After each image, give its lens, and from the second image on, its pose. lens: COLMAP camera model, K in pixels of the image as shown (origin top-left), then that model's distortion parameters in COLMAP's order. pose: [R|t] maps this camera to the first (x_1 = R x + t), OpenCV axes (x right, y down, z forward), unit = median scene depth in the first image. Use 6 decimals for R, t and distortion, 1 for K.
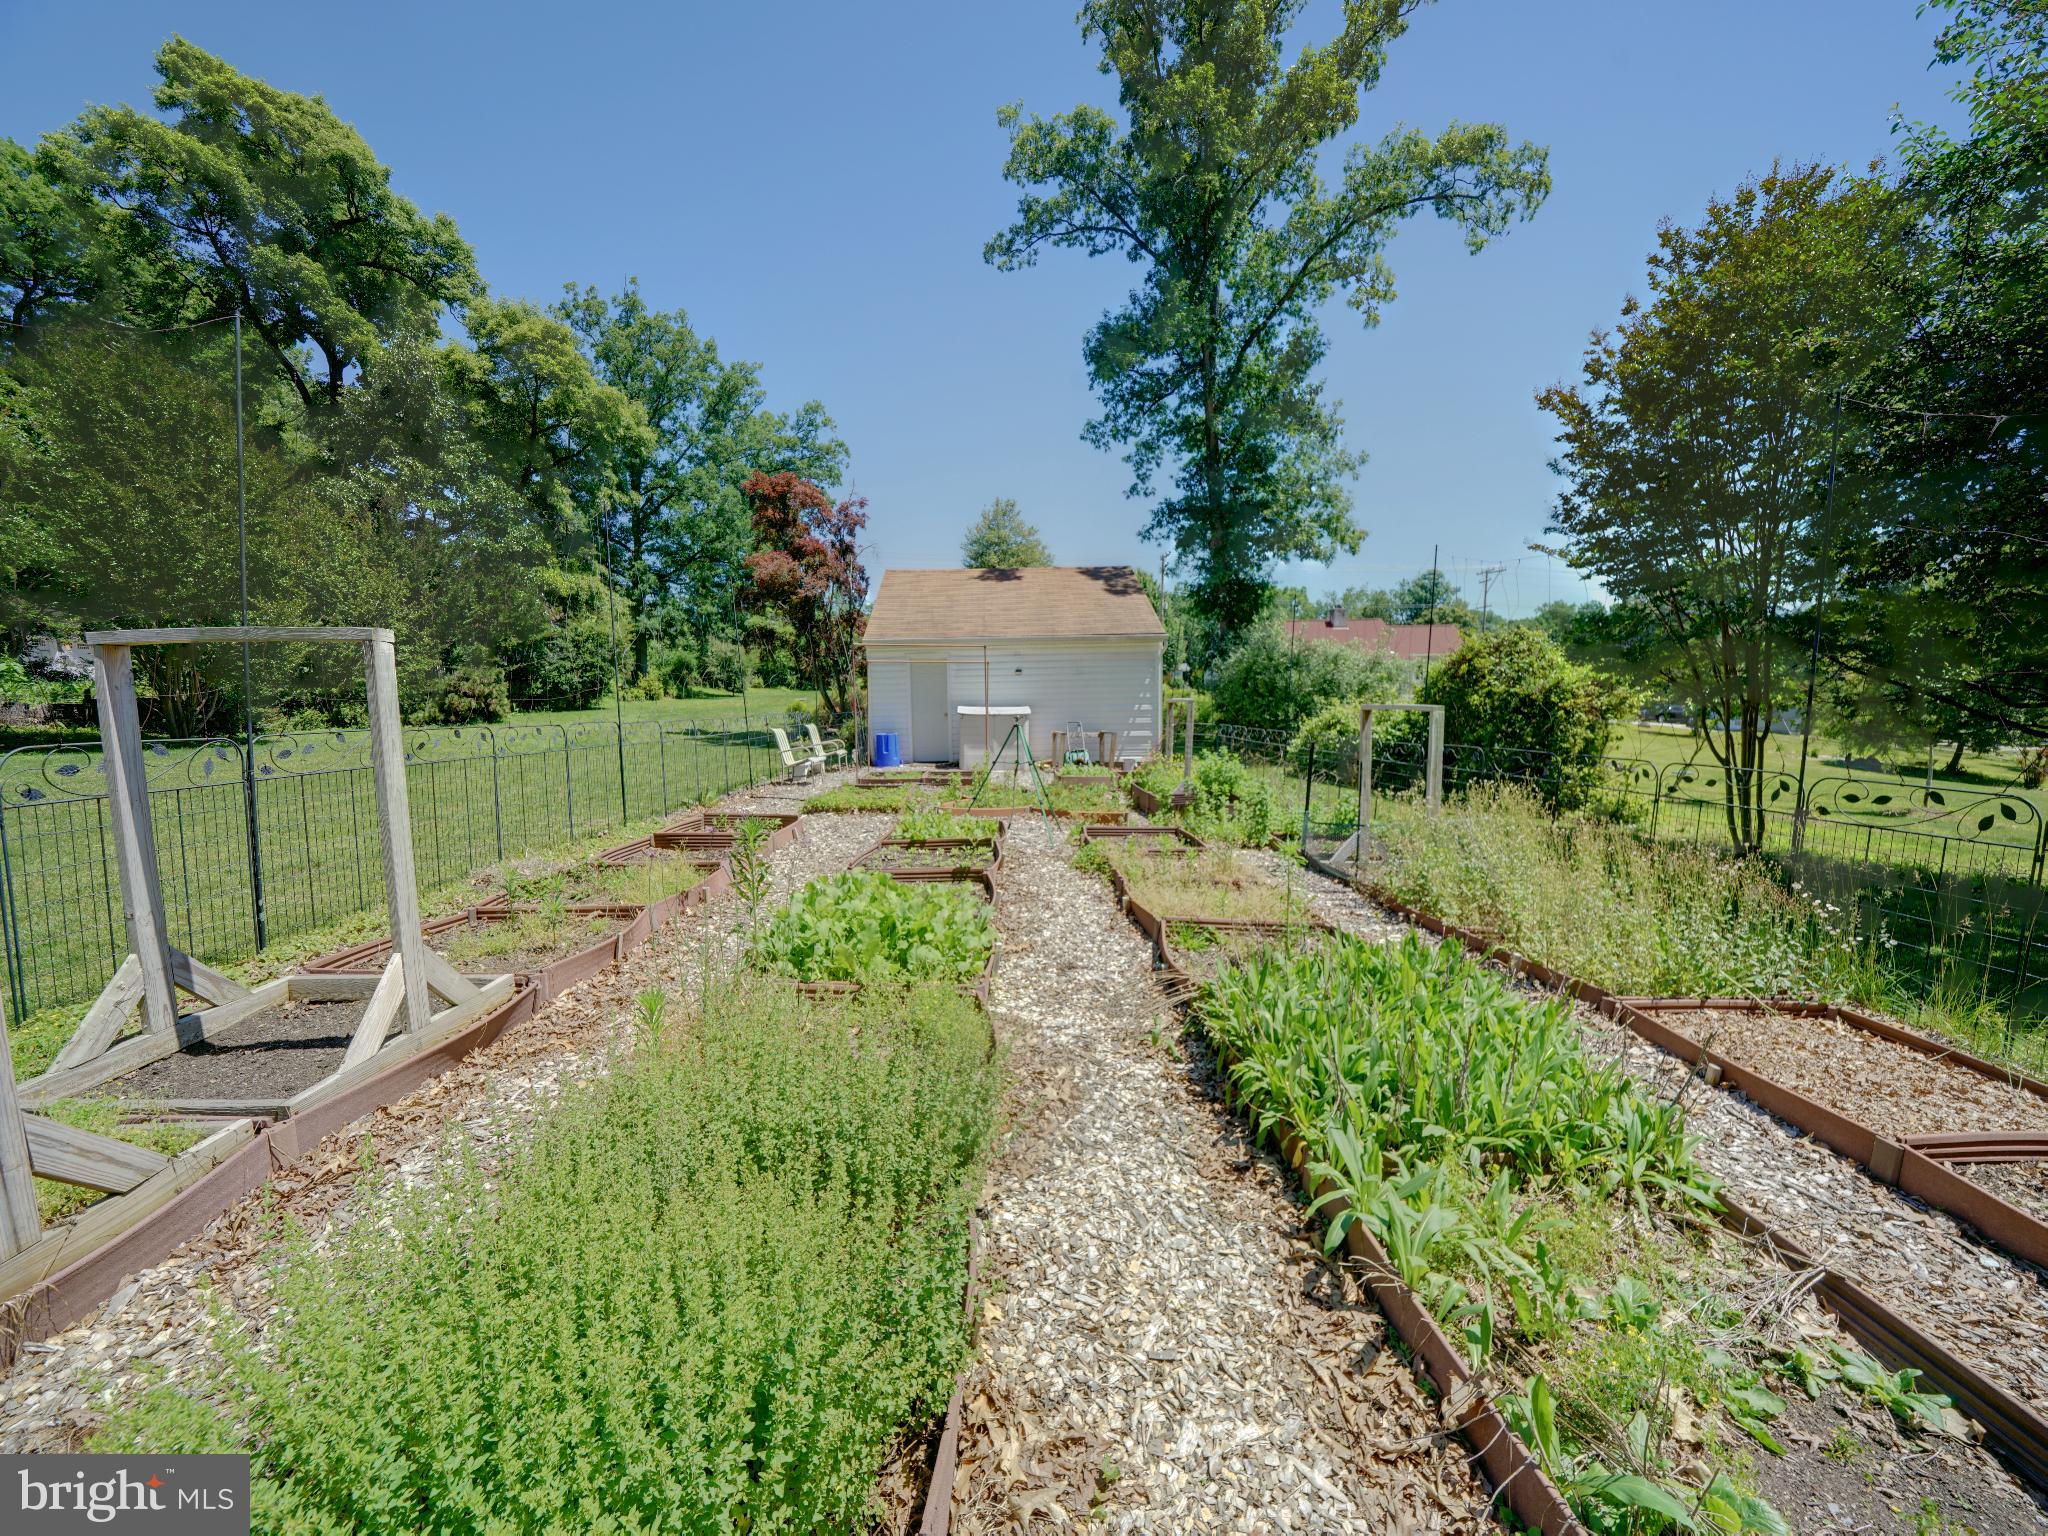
lens RADIAL K [[713.6, 0, 1021.7], [0, 713.6, 780.9], [0, 0, 1]] dist [-0.023977, 0.002996]
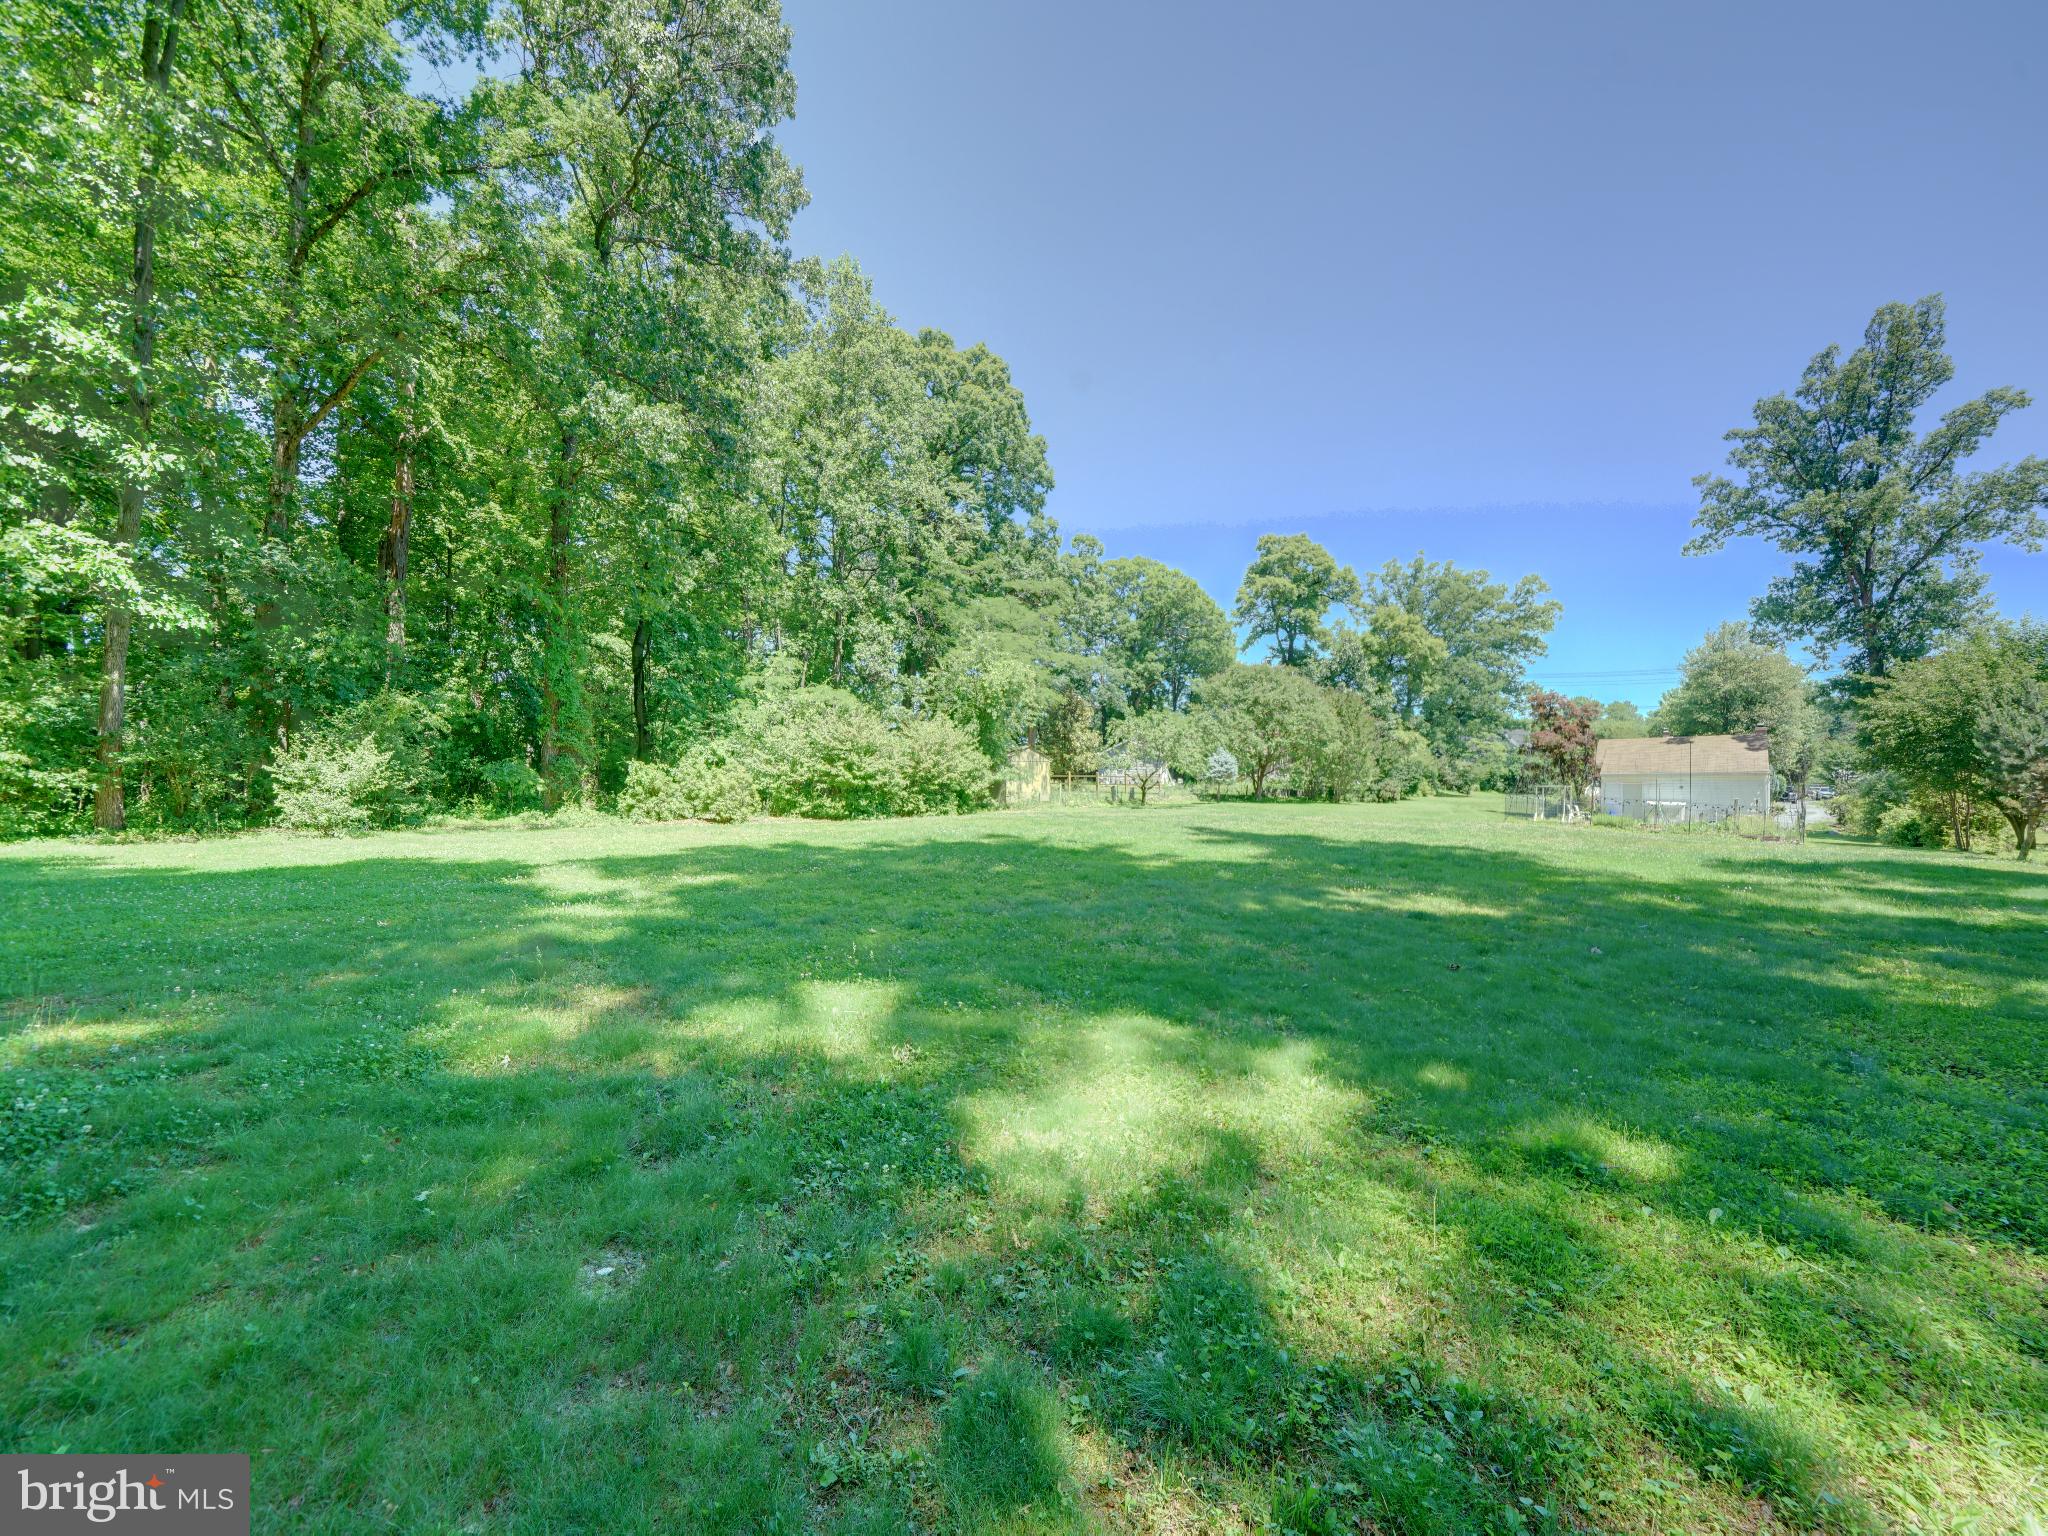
lens RADIAL K [[713.6, 0, 1021.7], [0, 713.6, 780.9], [0, 0, 1]] dist [-0.023977, 0.002996]
pose [[0.658910, 0.018026, -0.752006, 0.164223], [-0.125901, 0.988253, -0.086626, 0.162588], [0.741611, 0.151757, 0.653439, -1.140685]]
